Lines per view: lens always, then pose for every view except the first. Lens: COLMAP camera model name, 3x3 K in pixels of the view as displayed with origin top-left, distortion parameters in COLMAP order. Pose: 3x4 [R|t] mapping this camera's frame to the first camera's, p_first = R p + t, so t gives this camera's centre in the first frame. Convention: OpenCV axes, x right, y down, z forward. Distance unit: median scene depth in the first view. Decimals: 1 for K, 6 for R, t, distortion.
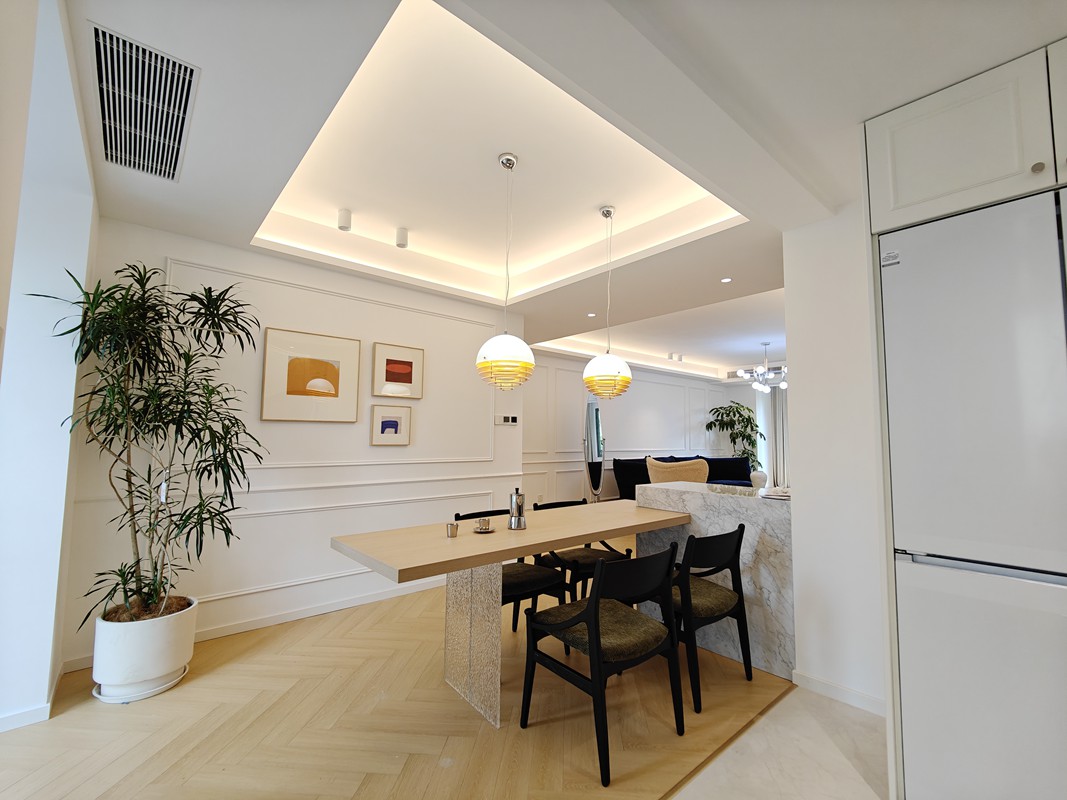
lens RADIAL K [[466.1, 0, 530.6], [0, 466.1, 401.7], [0, 0, 1]] dist [0.007067, -0.000296]
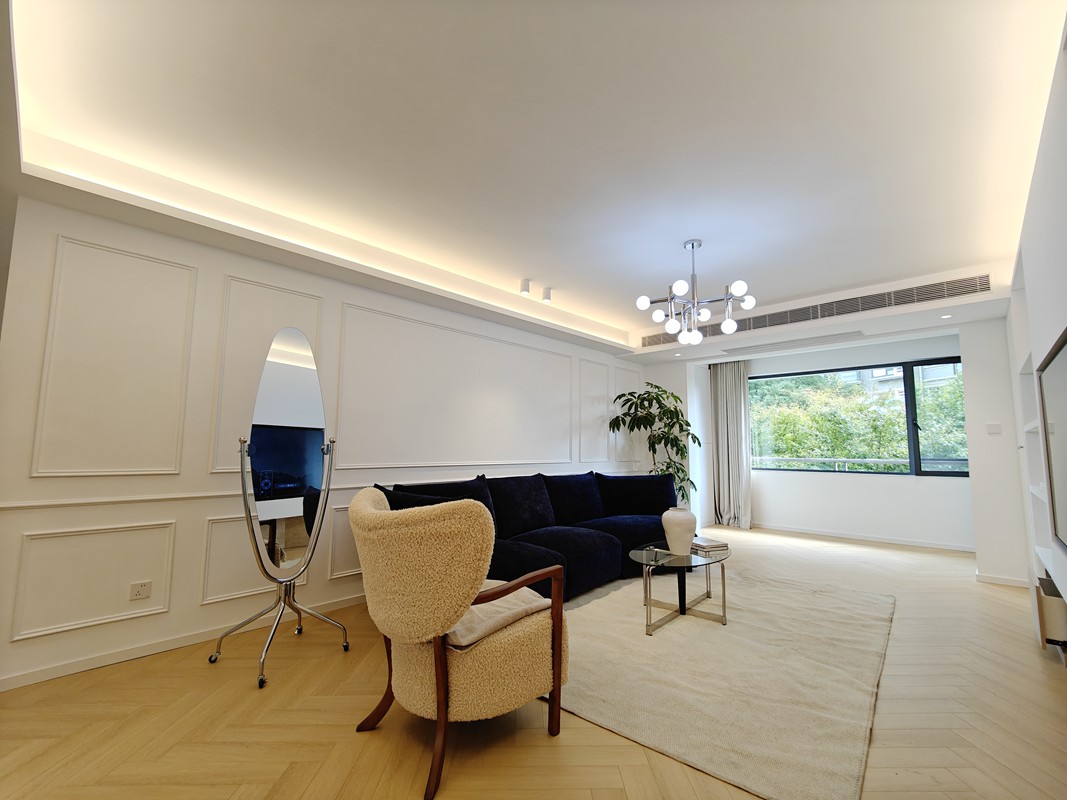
lens RADIAL K [[466.1, 0, 536.8], [0, 466.1, 400.6], [0, 0, 1]] dist [0.007067, -0.000296]
pose [[0.994279, 0.009653, 0.106375, 0.214934], [-0.007066, 0.999671, -0.024672, 0.037659], [-0.106578, 0.023779, 0.994020, 0.396090]]
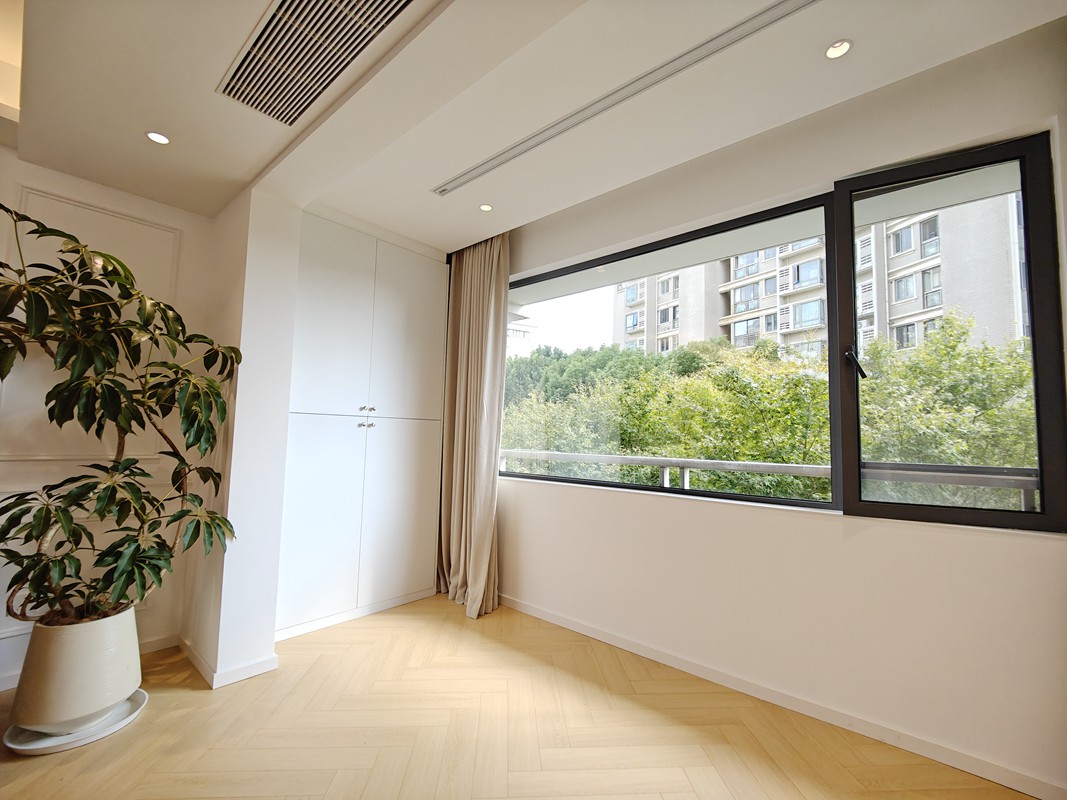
lens RADIAL K [[466.1, 0, 533.9], [0, 466.1, 398.9], [0, 0, 1]] dist [0.007067, -0.000296]
pose [[0.989501, 0.024499, 0.142432, 0.611304], [-0.023863, 0.999696, -0.006169, 0.072331], [-0.142540, 0.002705, 0.989785, 0.773985]]
